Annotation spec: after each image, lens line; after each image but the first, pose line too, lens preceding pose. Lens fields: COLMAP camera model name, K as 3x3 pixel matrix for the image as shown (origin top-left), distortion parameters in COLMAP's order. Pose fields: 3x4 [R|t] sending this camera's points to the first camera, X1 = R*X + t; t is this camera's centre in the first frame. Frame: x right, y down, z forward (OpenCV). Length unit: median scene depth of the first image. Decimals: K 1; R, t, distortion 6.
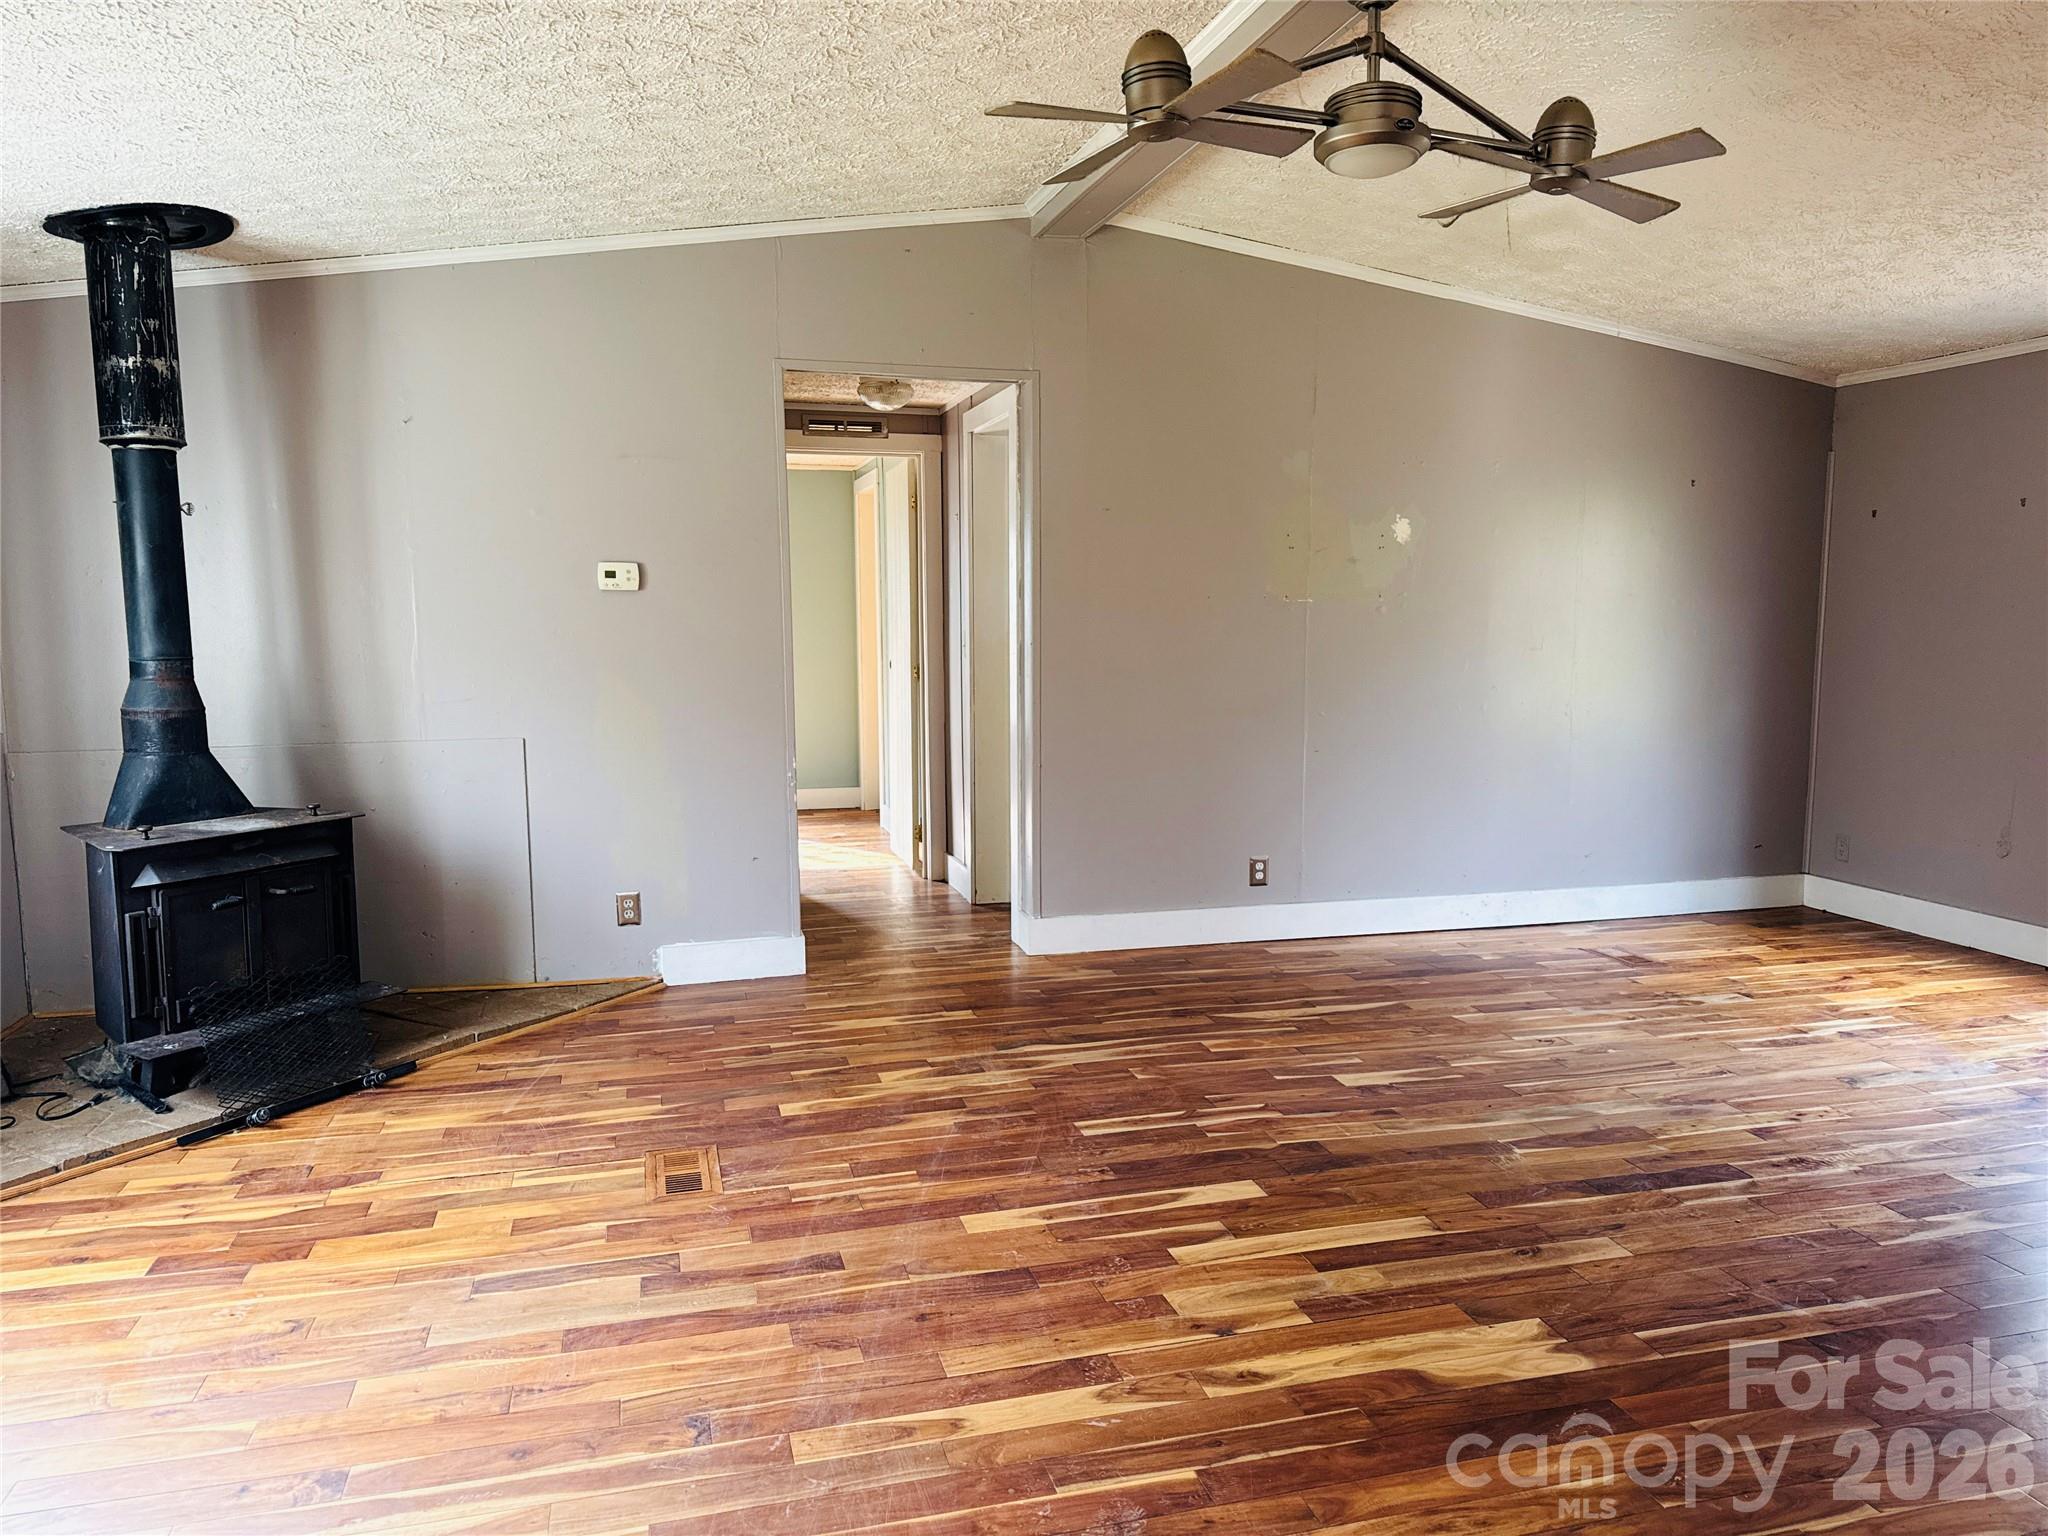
lens RADIAL K [[1456.4, 0, 1033.2], [0, 1456.4, 766.1], [0, 0, 1]] dist [0.056158, -0.057614]
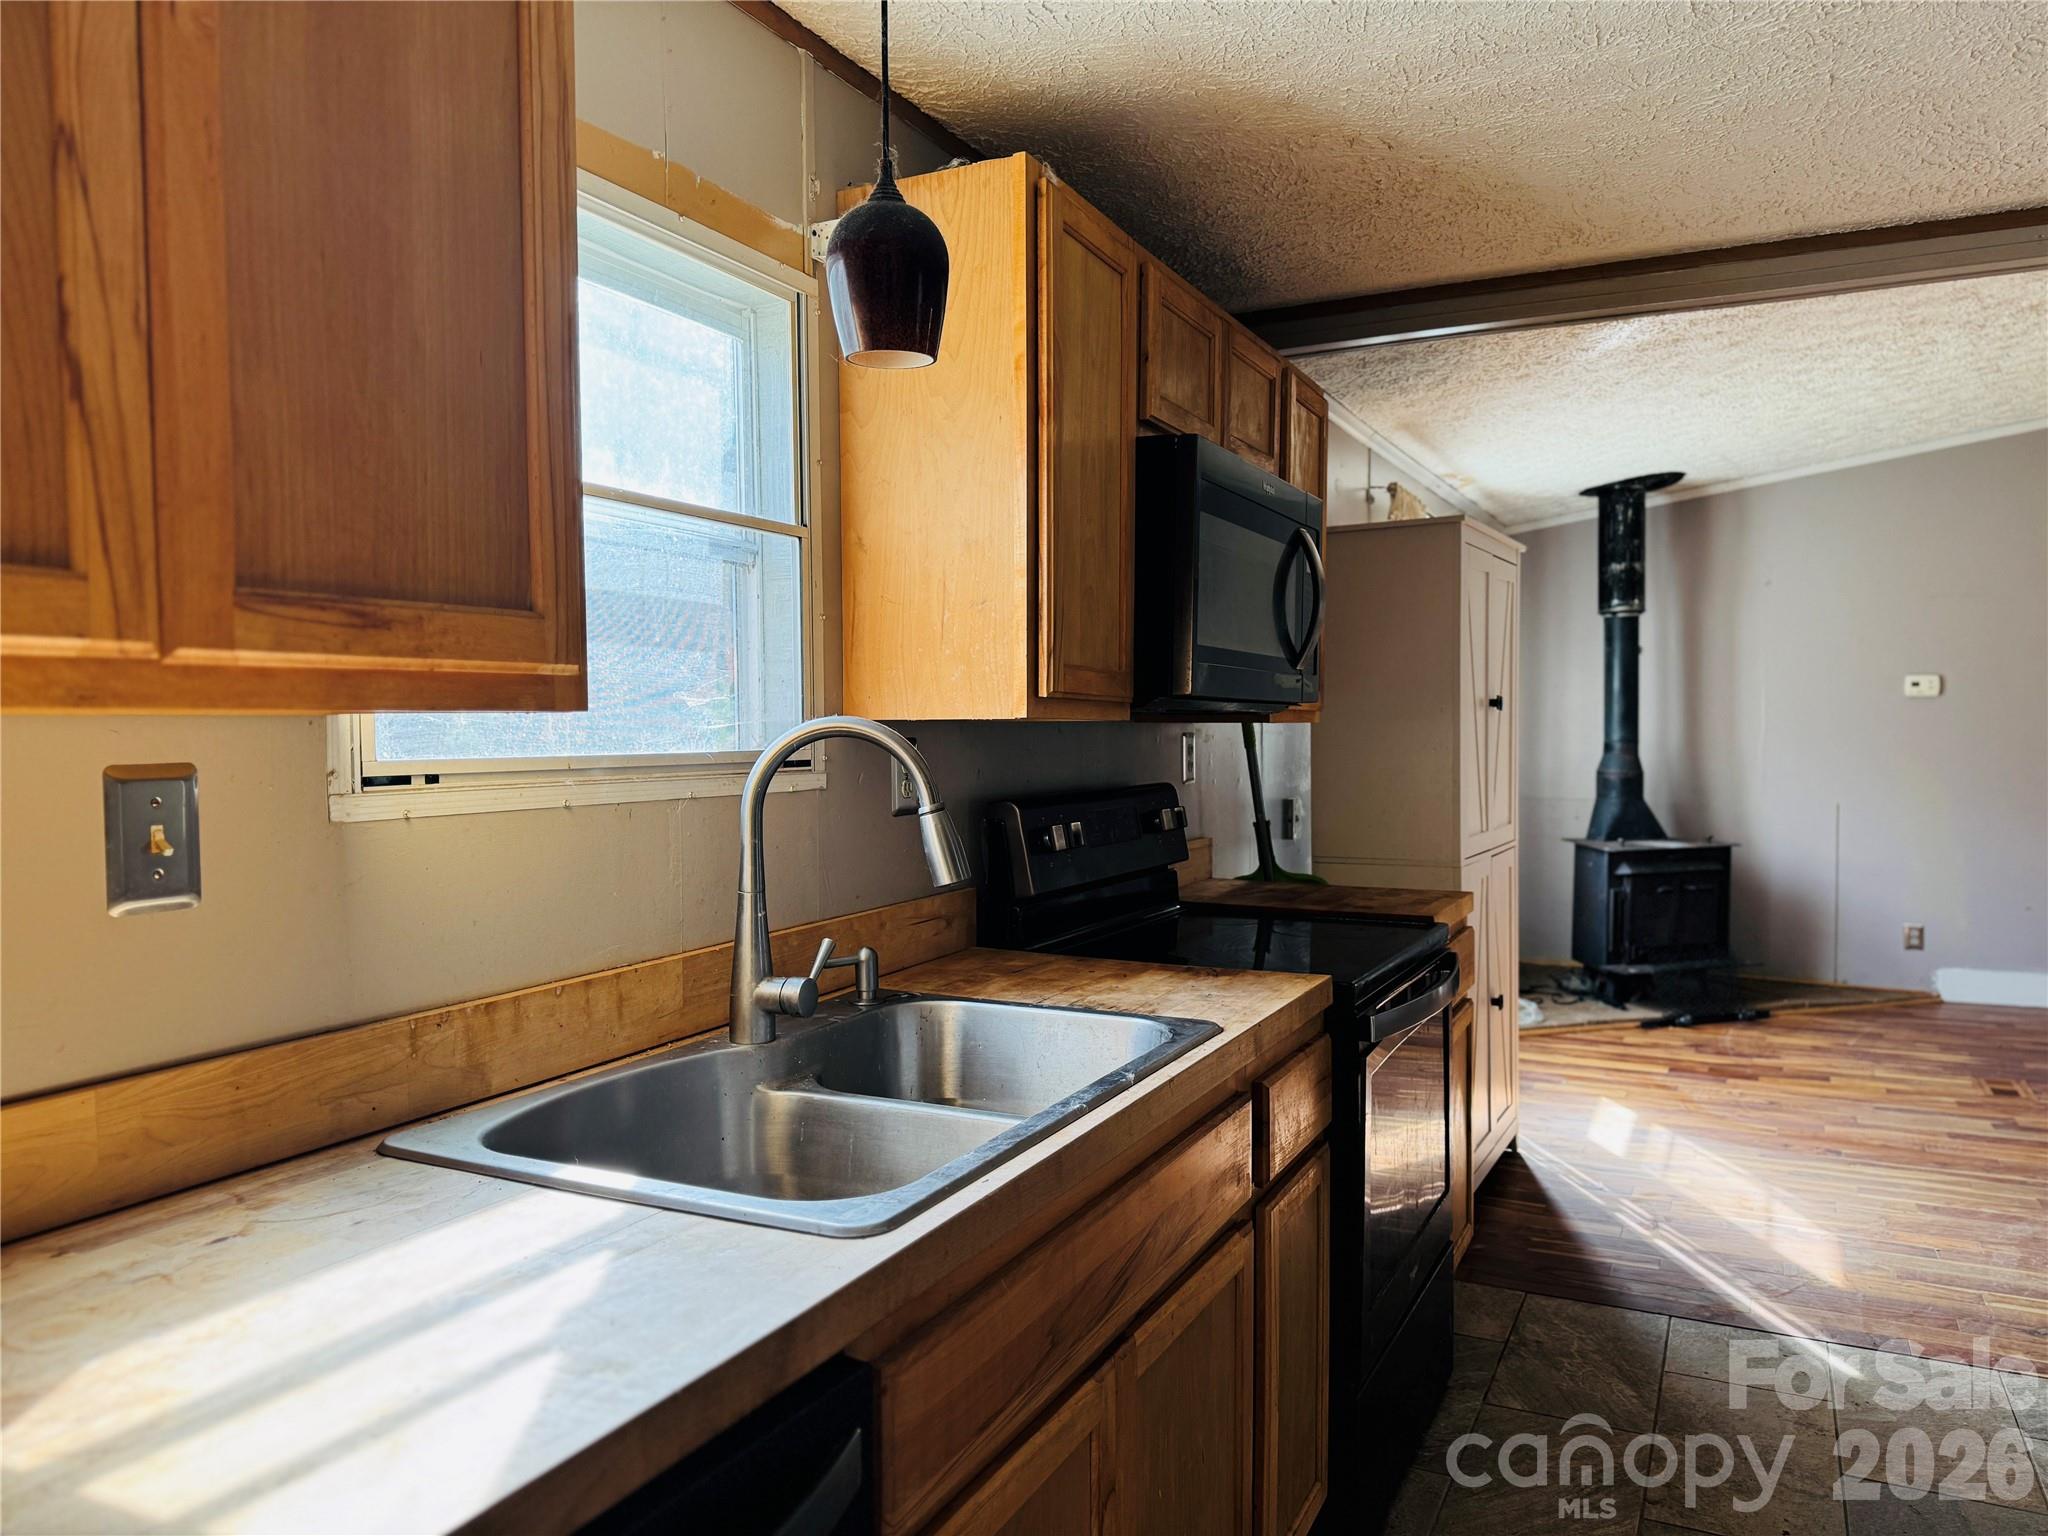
lens RADIAL K [[1456.4, 0, 1041.1], [0, 1456.4, 787.3], [0, 0, 1]] dist [0.056158, -0.057614]
pose [[0.752120, 0.025690, -0.658525, 0.002609], [-0.066978, 0.997046, -0.037601, 0.084429], [0.655613, 0.072387, 0.751619, -0.664895]]
